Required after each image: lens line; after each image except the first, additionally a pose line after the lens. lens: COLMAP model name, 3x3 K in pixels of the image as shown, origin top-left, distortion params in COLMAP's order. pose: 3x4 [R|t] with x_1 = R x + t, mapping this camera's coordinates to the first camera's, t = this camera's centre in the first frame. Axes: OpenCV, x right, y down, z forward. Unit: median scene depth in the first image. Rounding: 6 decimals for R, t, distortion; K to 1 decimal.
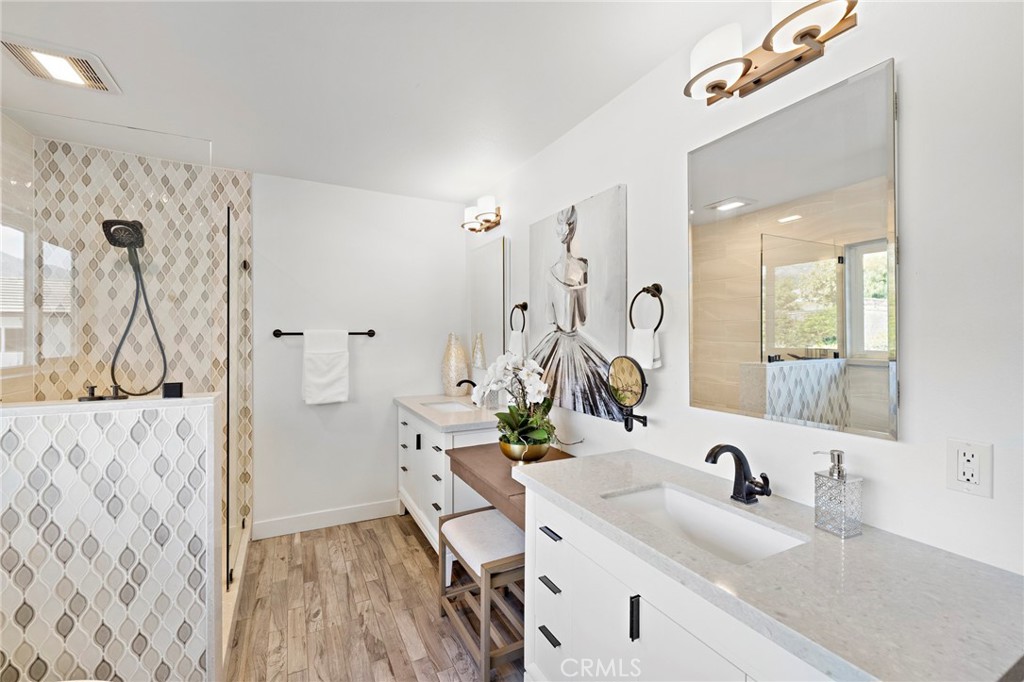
lens RADIAL K [[428.9, 0, 510.3], [0, 428.9, 334.5], [0, 0, 1]] dist [0.001814, -0.000600]
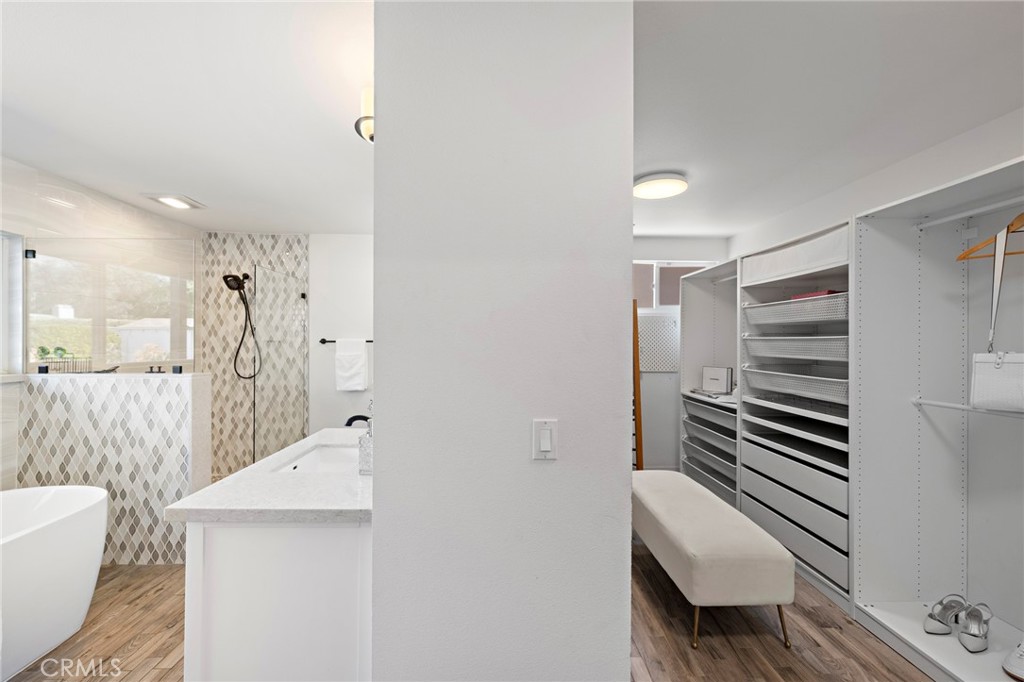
lens RADIAL K [[428.9, 0, 509.4], [0, 428.9, 344.4], [0, 0, 1]] dist [0.001814, -0.000600]
pose [[0.900649, 0.003253, -0.434535, 0.786561], [-0.002905, 0.999995, 0.001466, 0.004984], [0.434538, -0.000058, 0.900654, -0.053363]]
